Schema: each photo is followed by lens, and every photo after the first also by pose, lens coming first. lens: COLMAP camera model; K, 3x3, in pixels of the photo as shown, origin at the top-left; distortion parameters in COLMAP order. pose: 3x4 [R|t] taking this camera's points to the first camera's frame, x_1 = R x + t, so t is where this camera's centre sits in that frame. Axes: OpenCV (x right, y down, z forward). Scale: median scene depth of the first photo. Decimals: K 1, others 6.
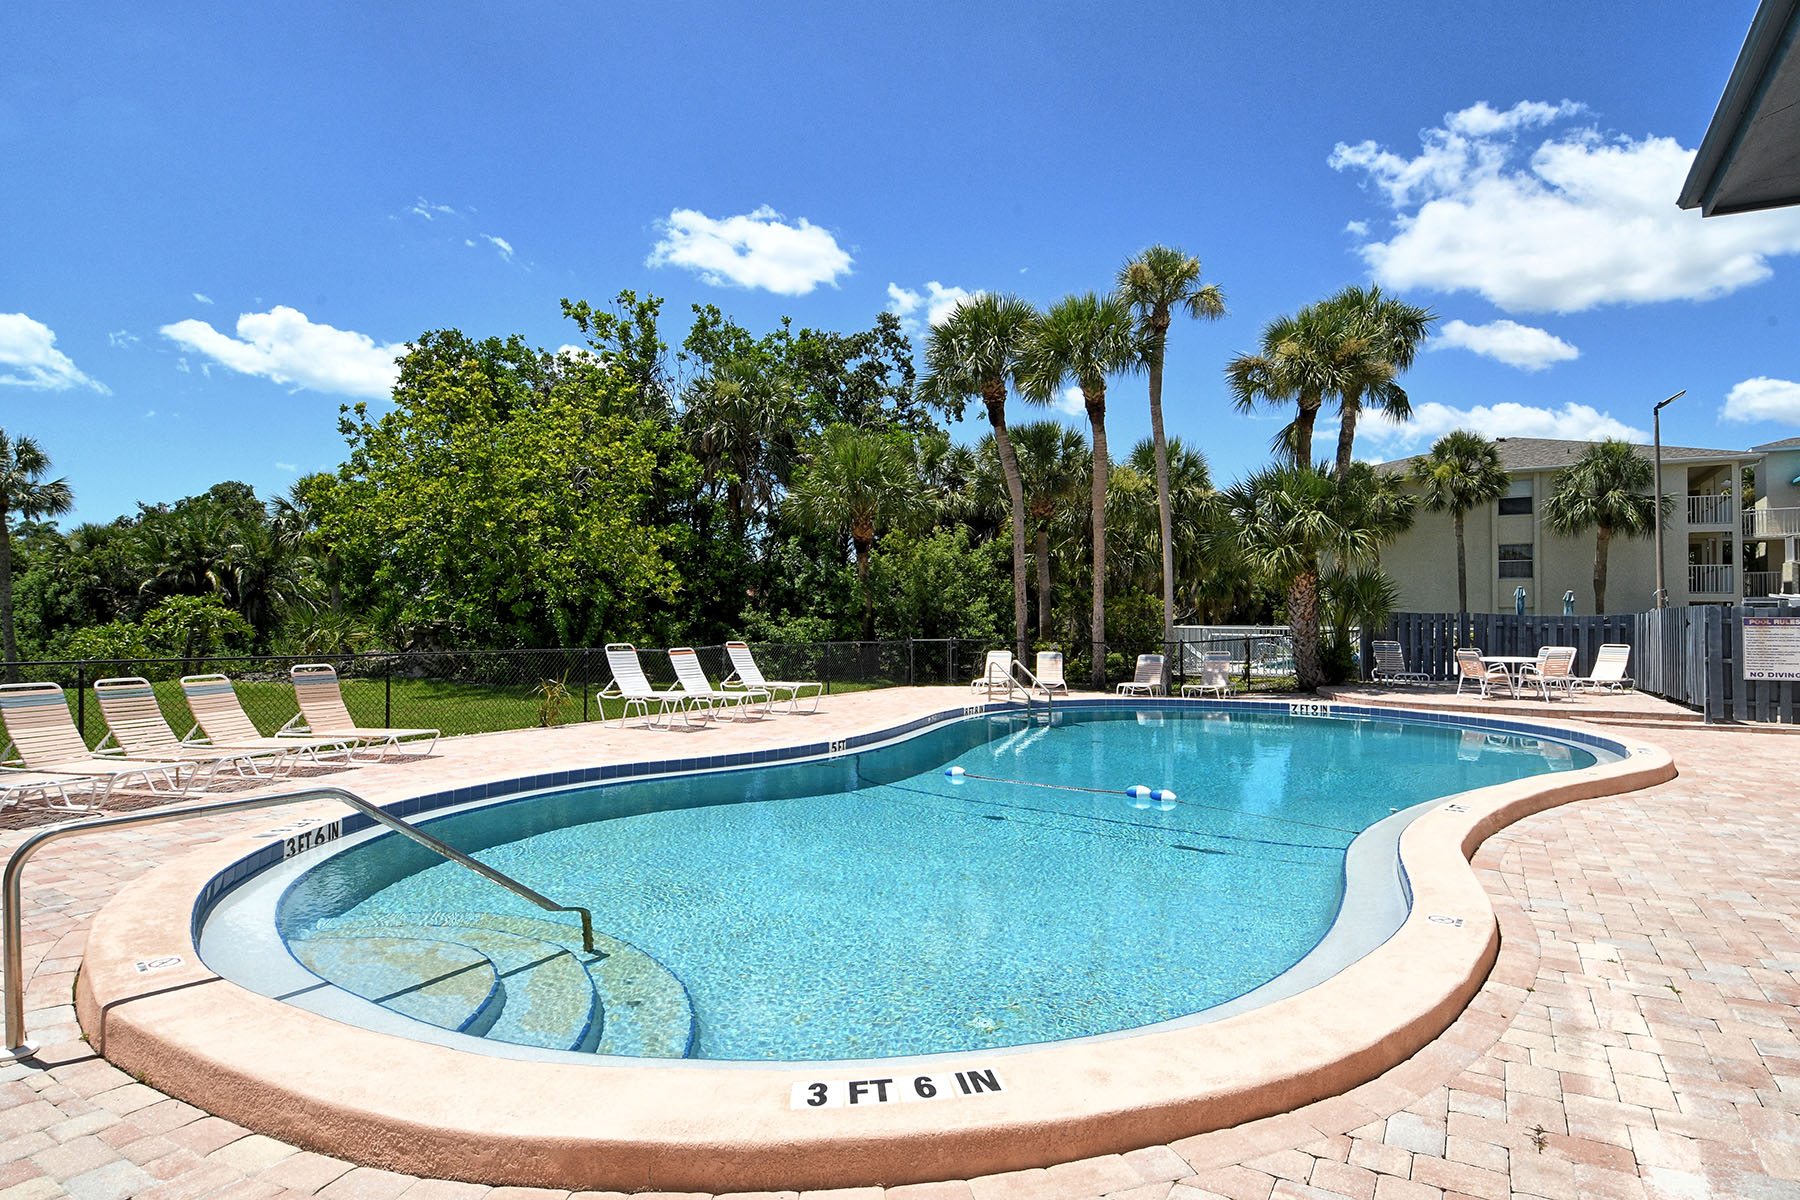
lens RADIAL K [[932.7, 0, 952.8], [0, 932.7, 615.3], [0, 0, 1]] dist [0.040256, -0.046551]
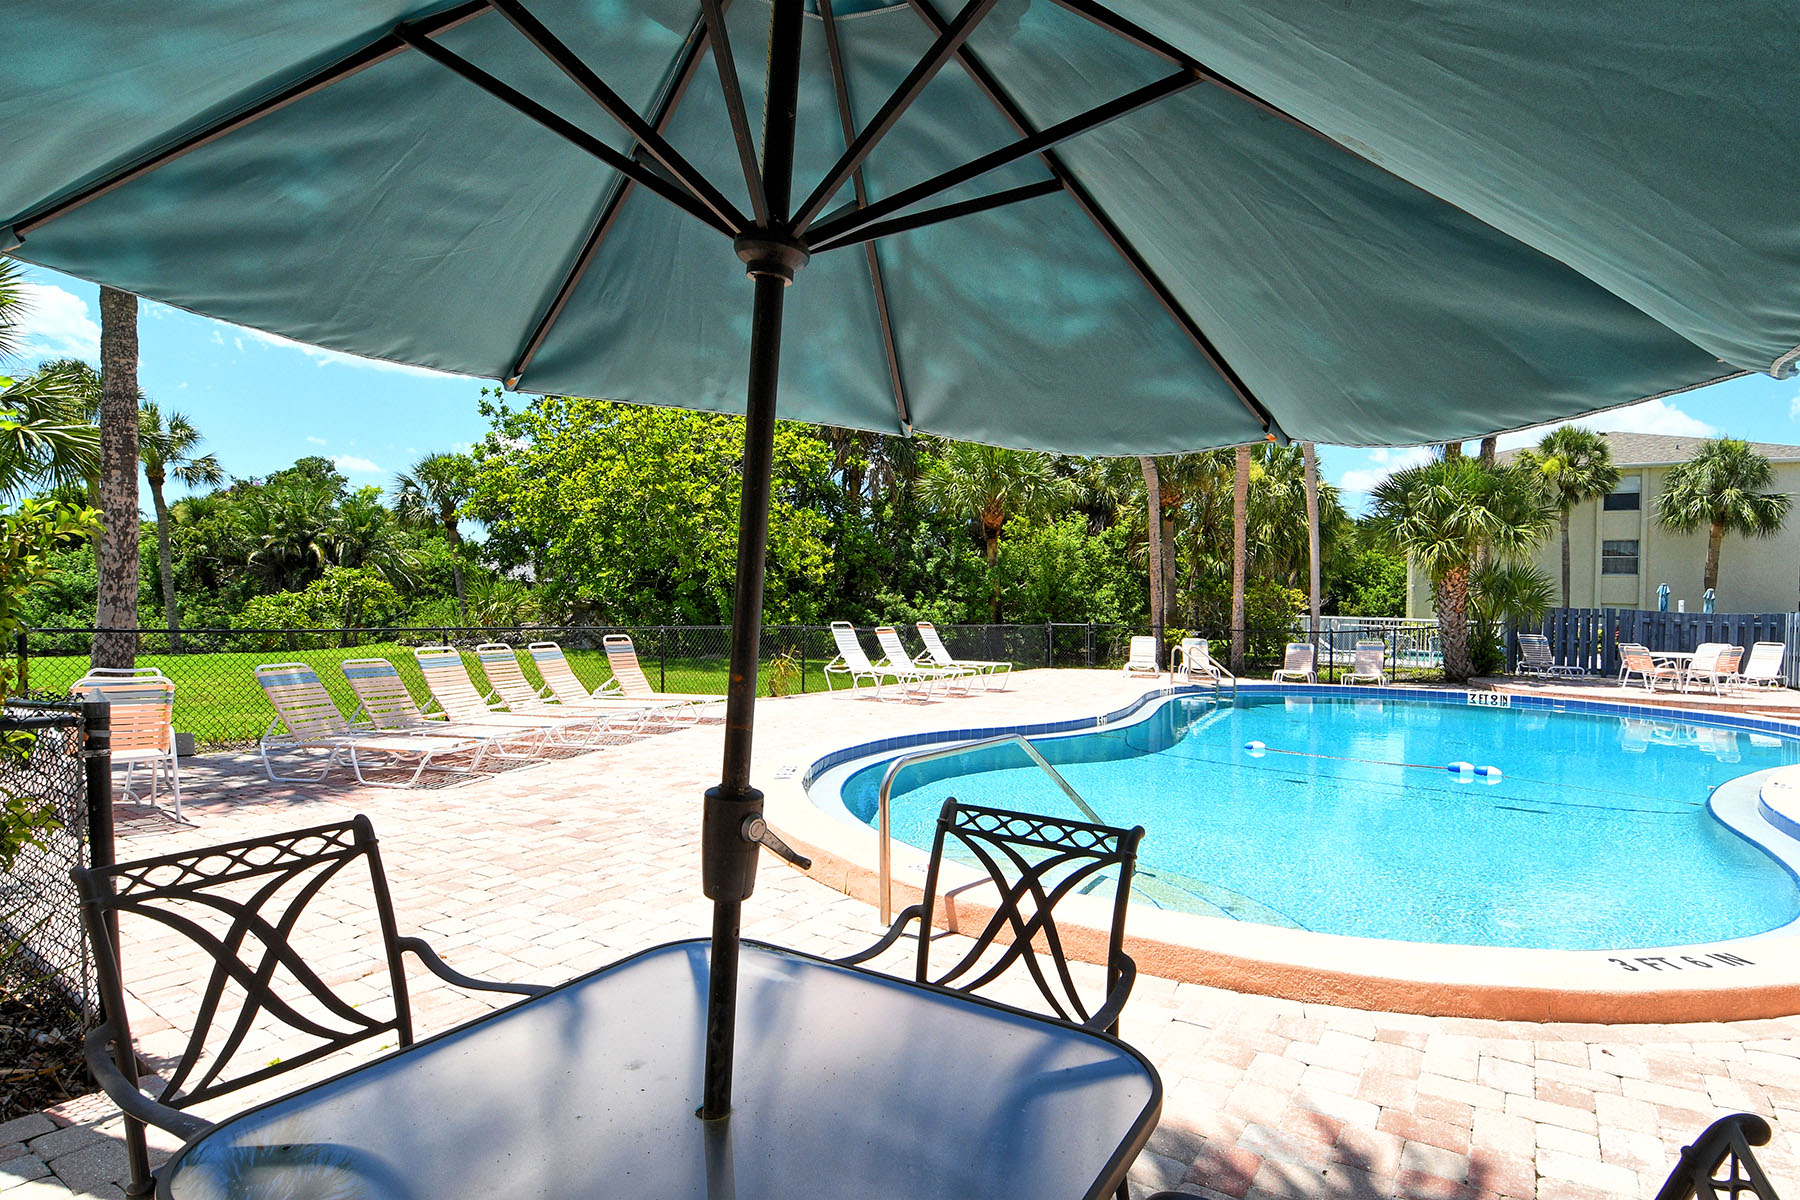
lens RADIAL K [[947.6, 0, 874.5], [0, 947.6, 629.8], [0, 0, 1]] dist [0.043829, -0.045871]
pose [[0.998821, 0.021376, -0.043579, -0.194406], [-0.019923, 0.999240, 0.033516, 0.001334], [0.044263, -0.032608, 0.998488, -0.065456]]
